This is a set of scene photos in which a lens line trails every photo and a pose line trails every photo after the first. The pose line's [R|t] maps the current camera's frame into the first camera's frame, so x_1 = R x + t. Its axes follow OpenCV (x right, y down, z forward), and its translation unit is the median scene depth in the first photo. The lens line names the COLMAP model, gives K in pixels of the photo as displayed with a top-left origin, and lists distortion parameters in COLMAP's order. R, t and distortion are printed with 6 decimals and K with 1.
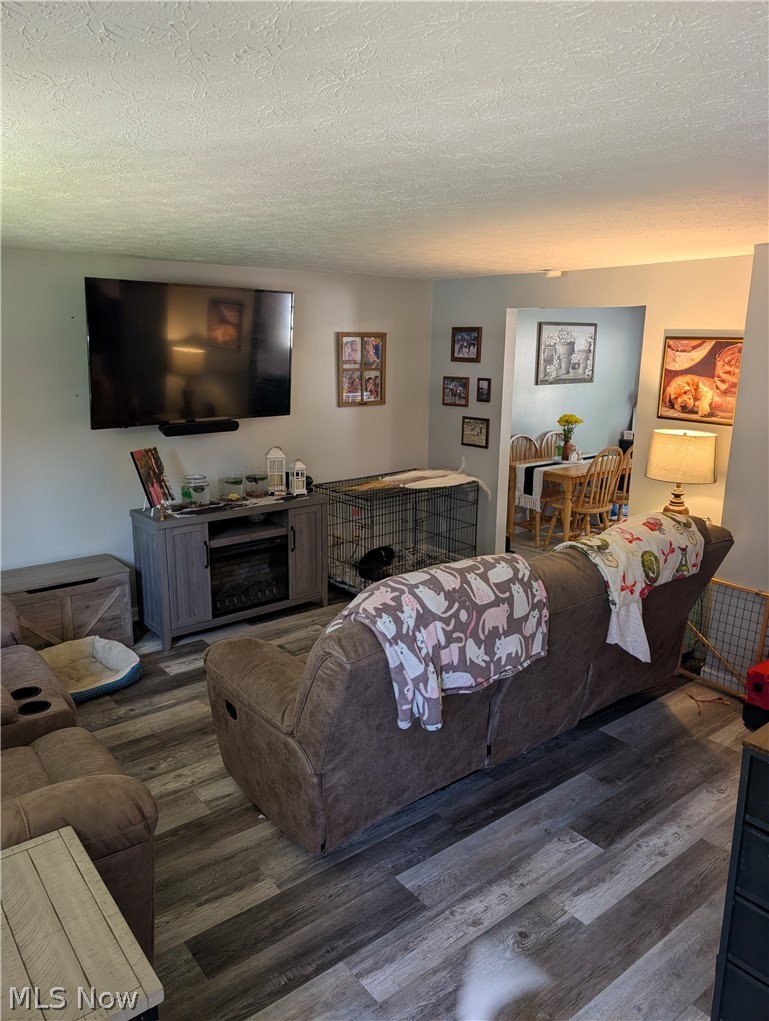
lens RADIAL K [[723.2, 0, 382.3], [0, 723.2, 511.0], [0, 0, 1]] dist [0.003951, -0.000212]
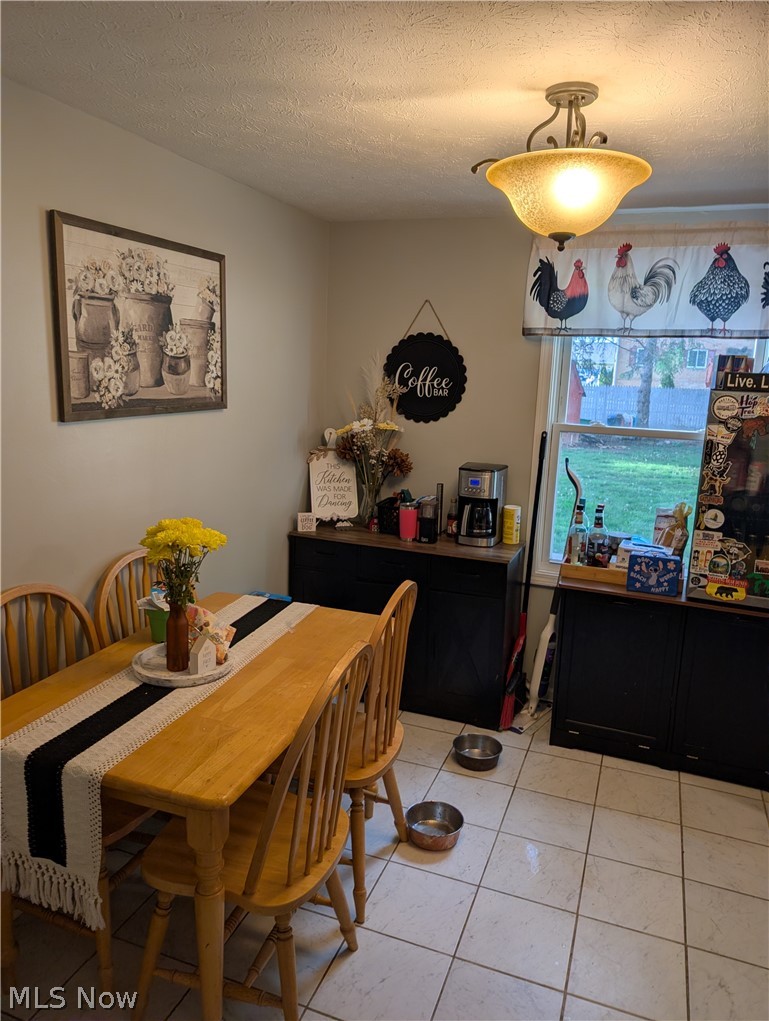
lens RADIAL K [[723.2, 0, 382.8], [0, 723.2, 509.0], [0, 0, 1]] dist [0.003951, -0.000212]
pose [[0.850597, -0.080546, 0.519613, 0.163614], [0.091052, 0.995832, 0.005315, -0.123734], [-0.517875, 0.042791, 0.854385, 0.655418]]
